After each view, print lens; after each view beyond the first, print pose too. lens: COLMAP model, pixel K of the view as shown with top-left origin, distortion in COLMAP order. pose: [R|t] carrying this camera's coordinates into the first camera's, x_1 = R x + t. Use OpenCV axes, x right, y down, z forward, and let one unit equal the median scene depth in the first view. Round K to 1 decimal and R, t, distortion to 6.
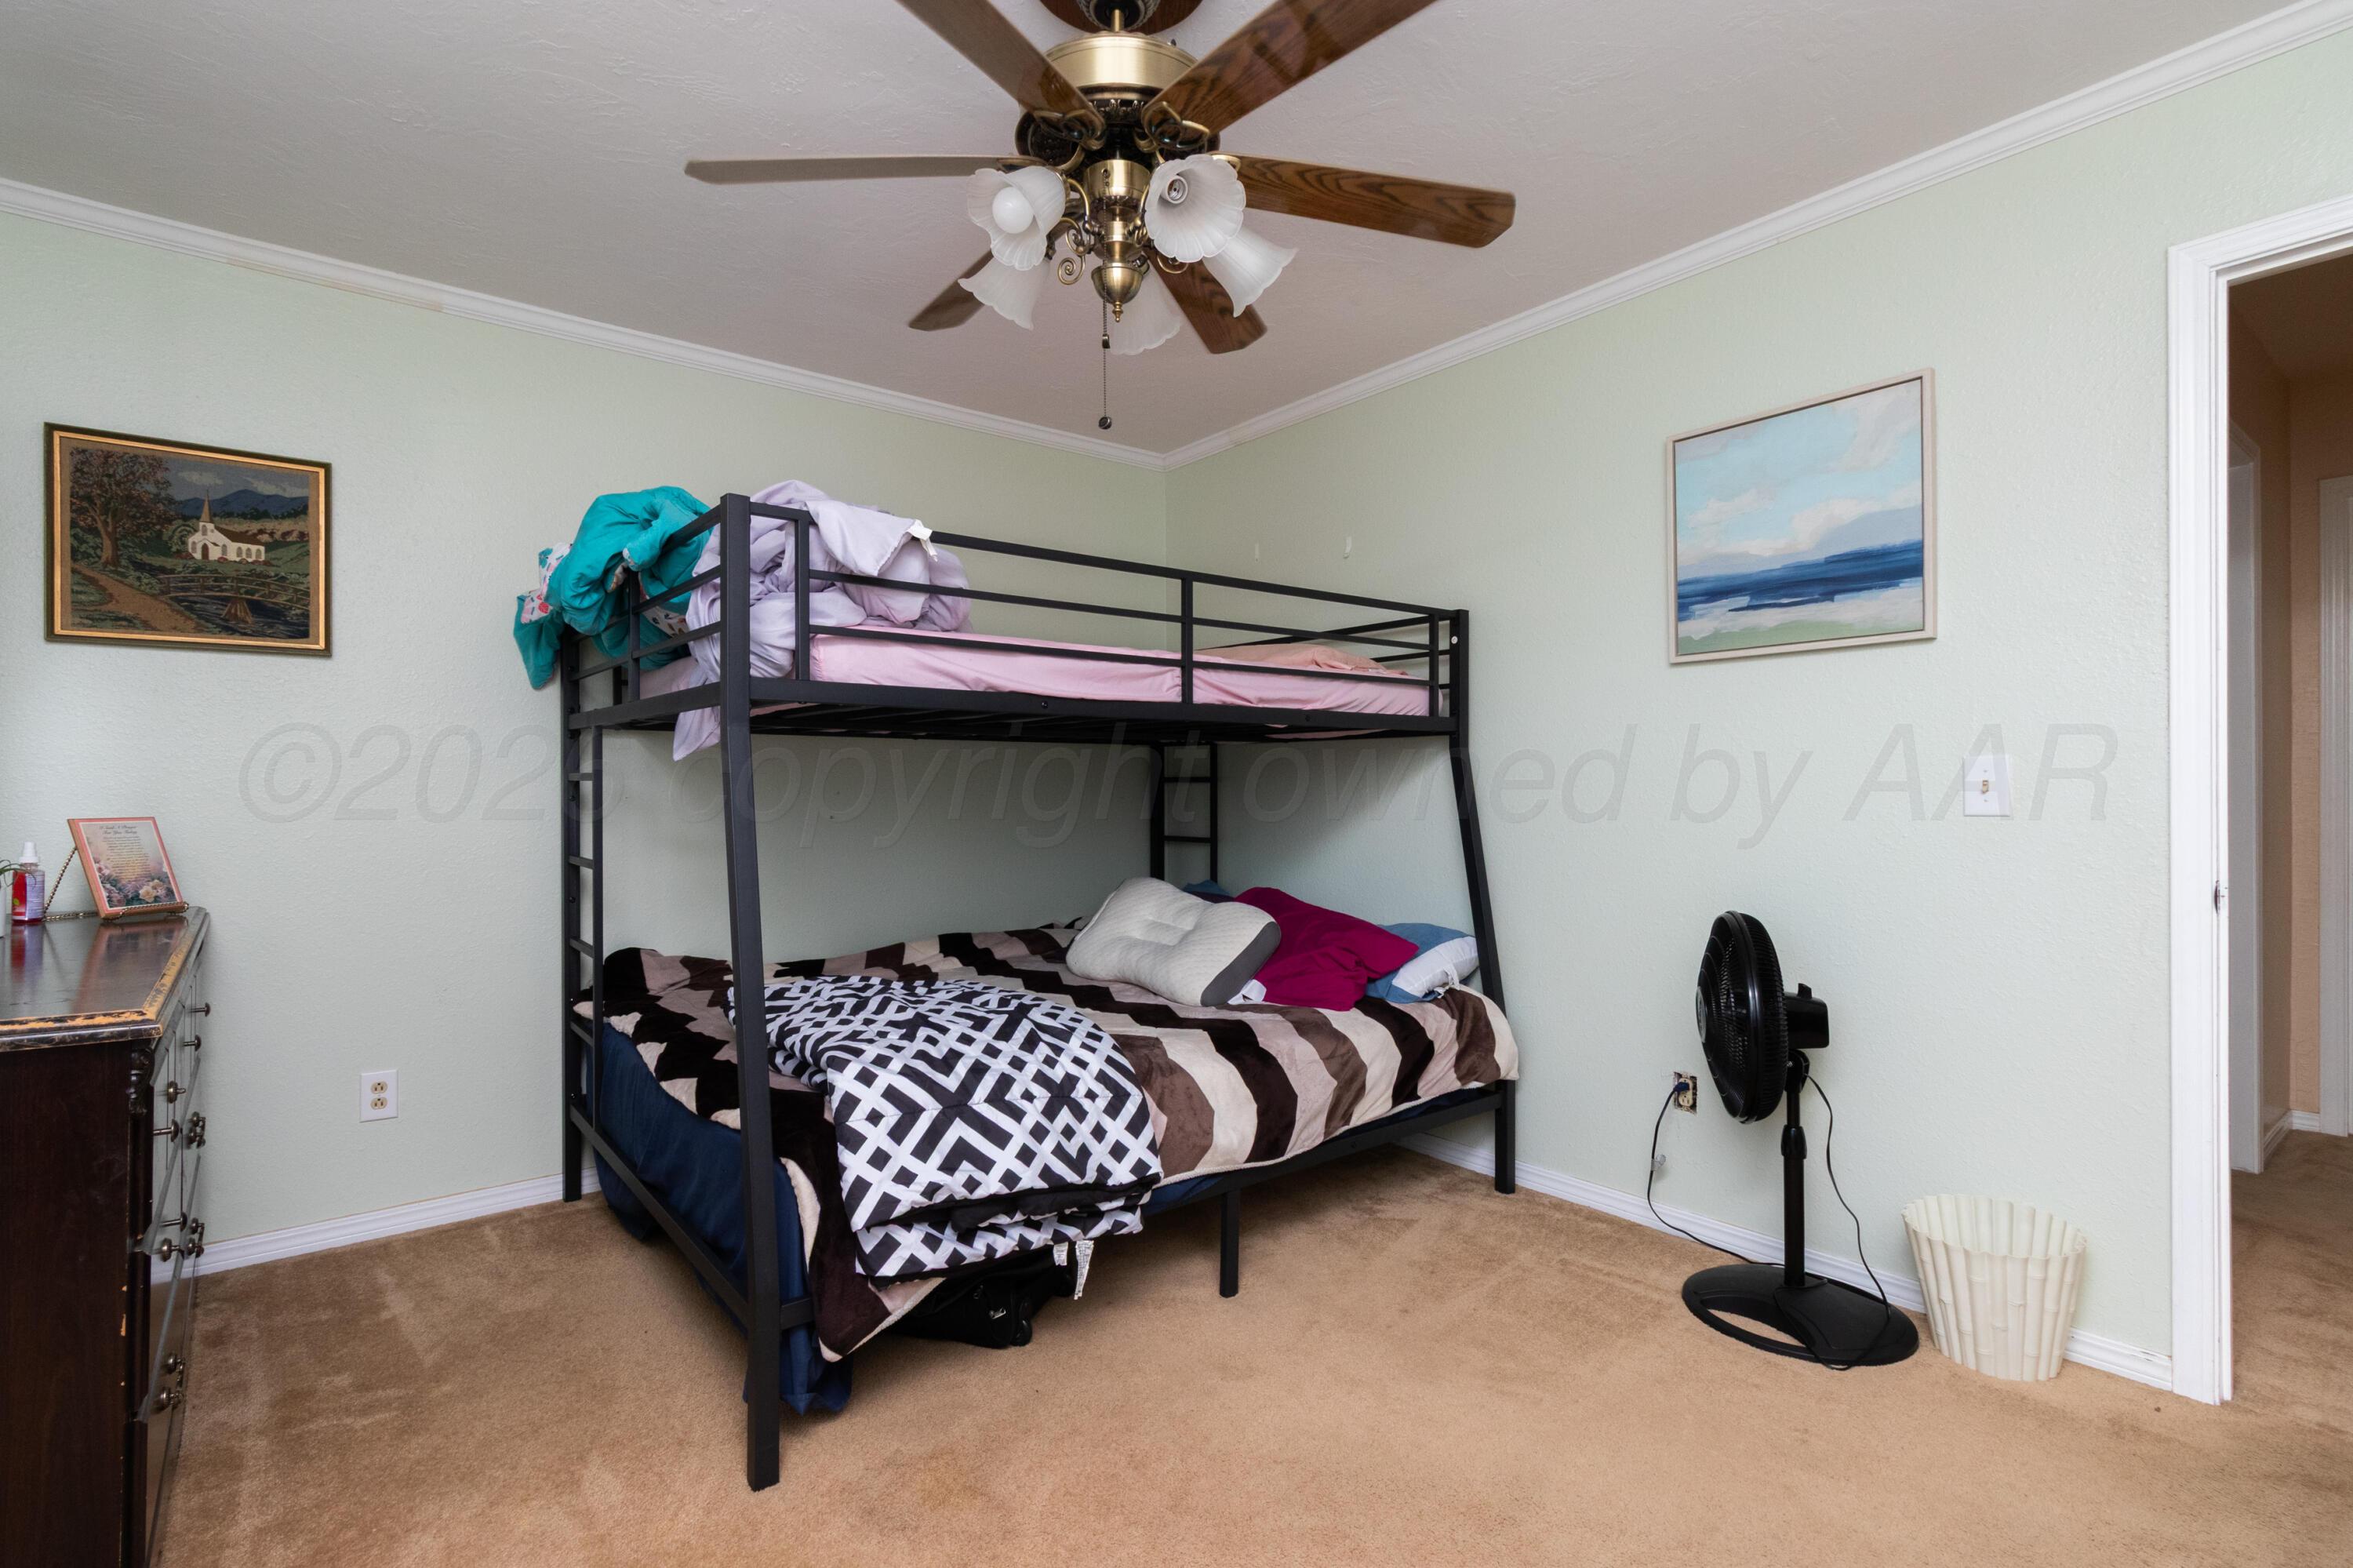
lens RADIAL K [[1125.4, 0, 1176.5], [0, 1125.4, 784.0], [0, 0, 1]] dist [-0.000547, 0.000109]
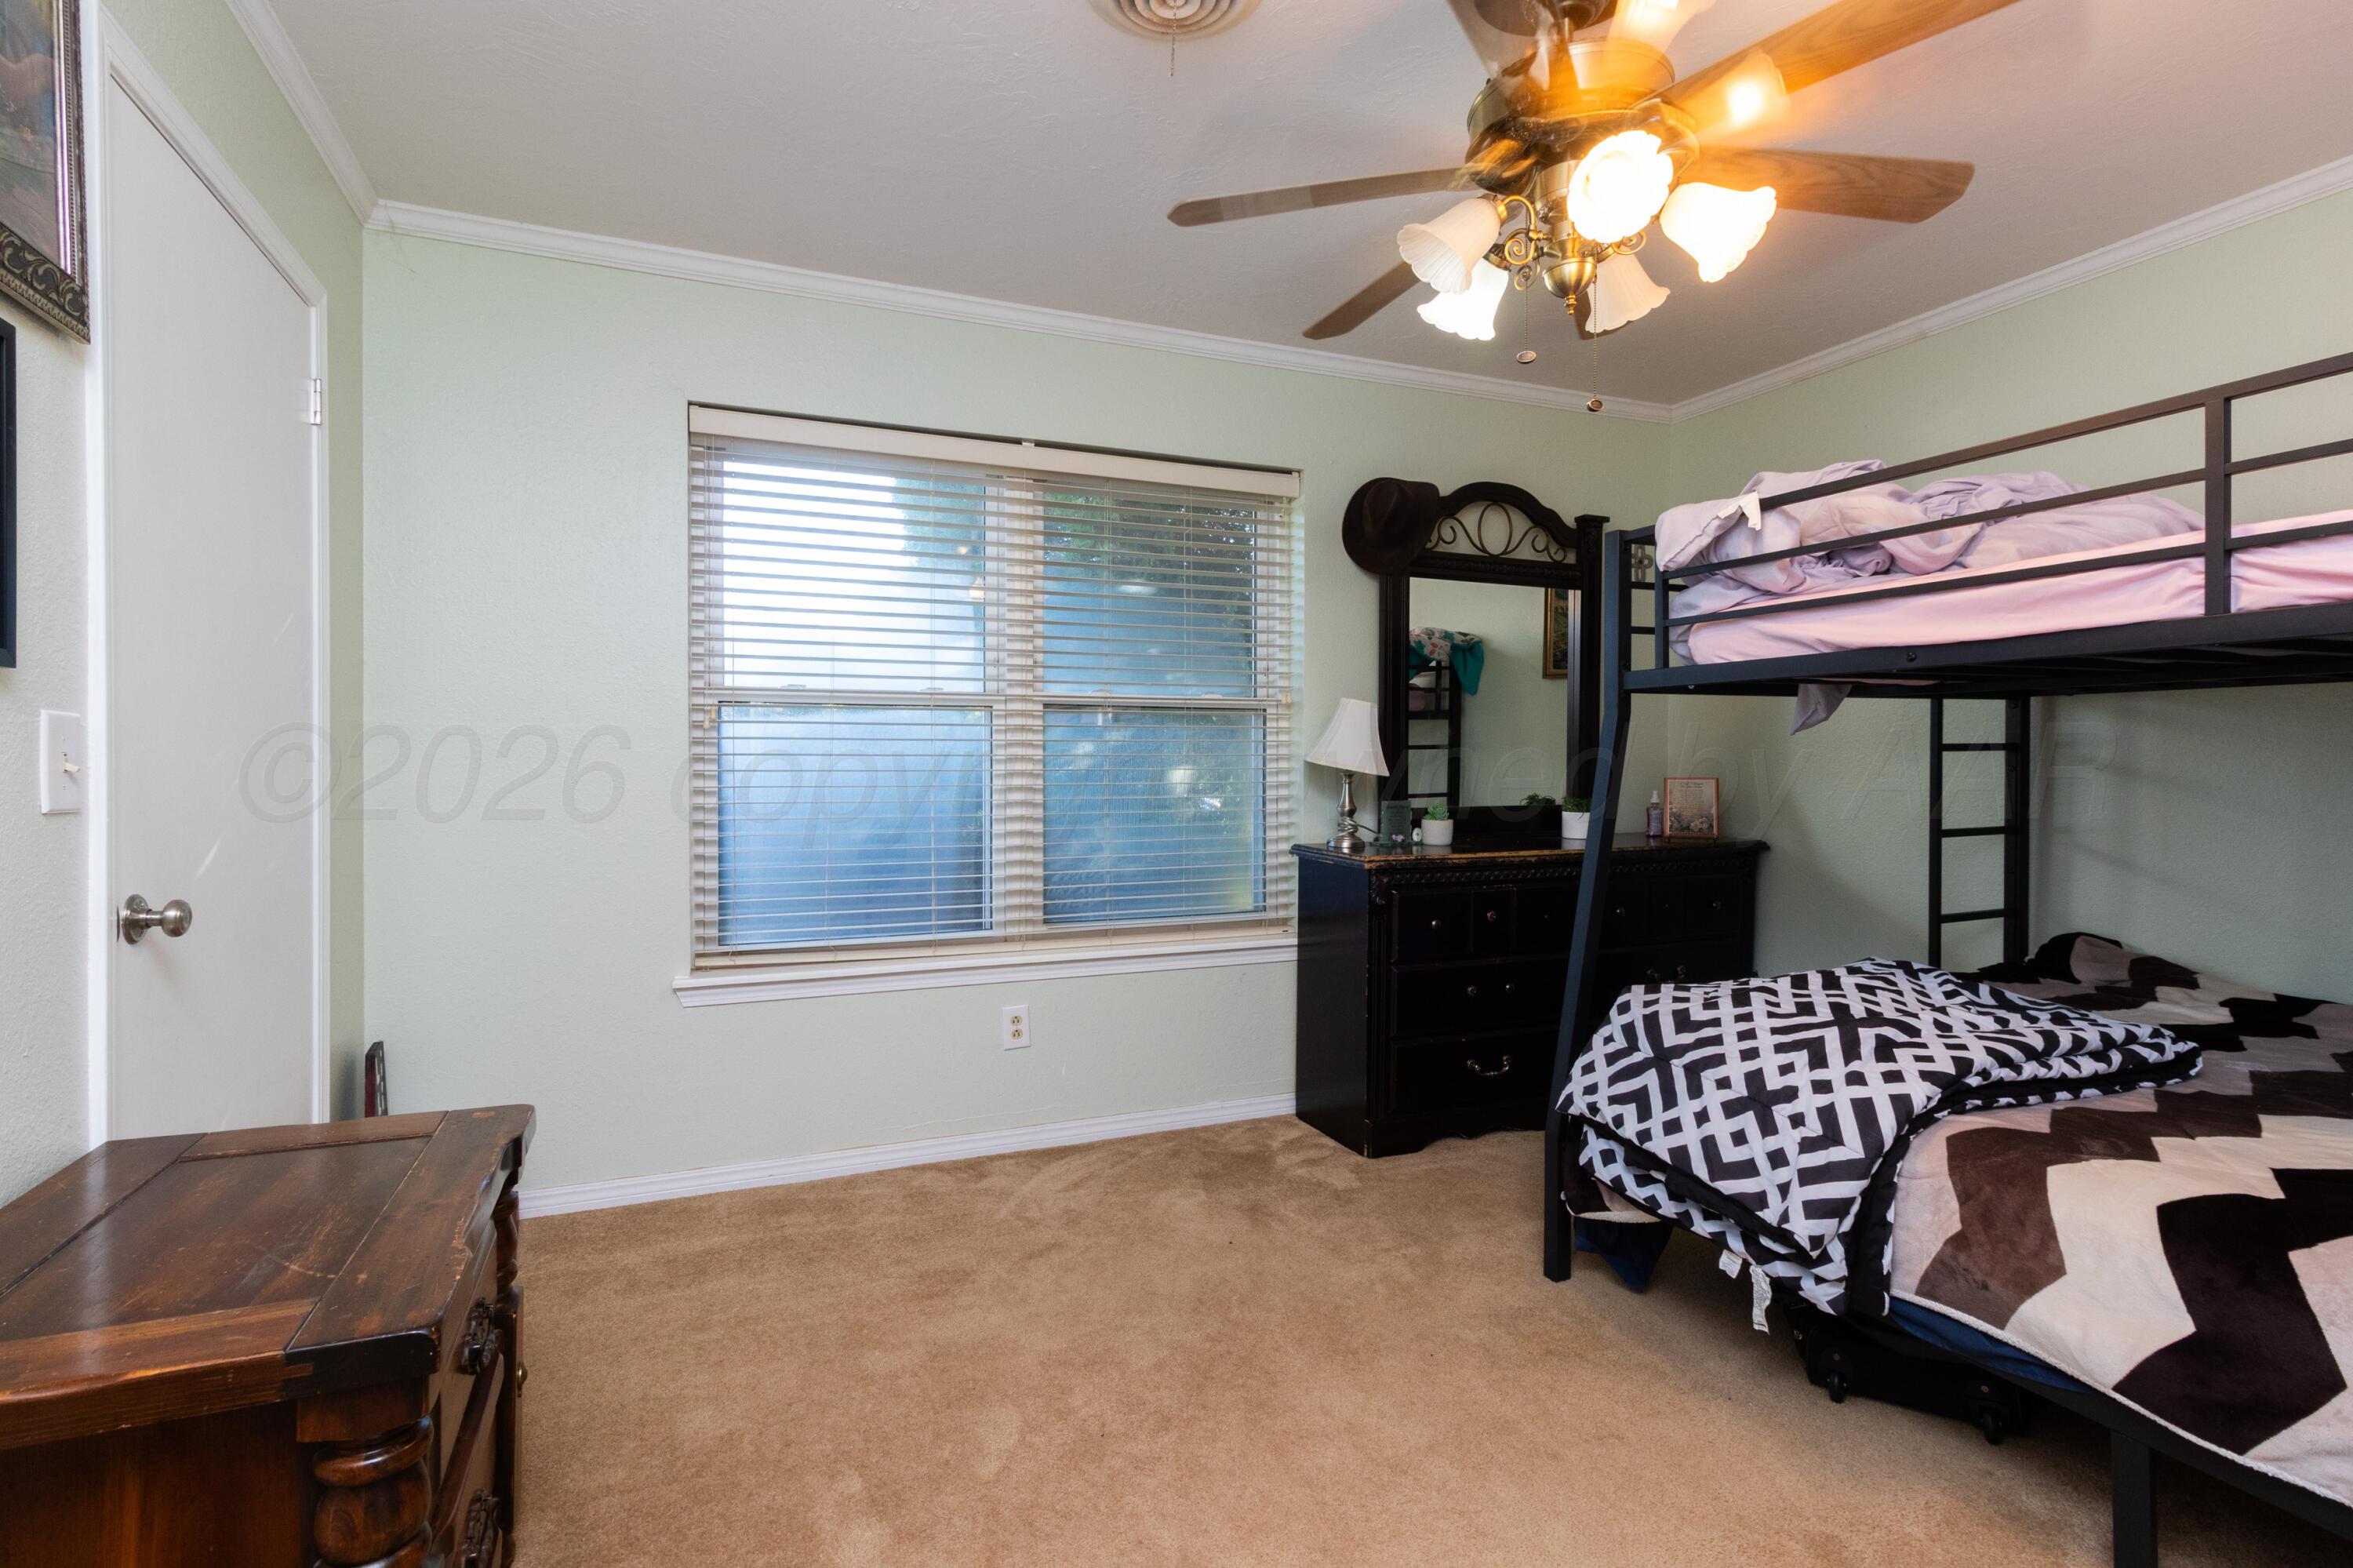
lens RADIAL K [[1125.4, 0, 1176.5], [0, 1125.4, 784.0], [0, 0, 1]] dist [-0.000547, 0.000109]
pose [[-0.276479, 0.021500, -0.960779, 0.812821], [0.003287, 0.999765, 0.021427, 0.001202], [0.961014, 0.002766, -0.276485, 0.731142]]
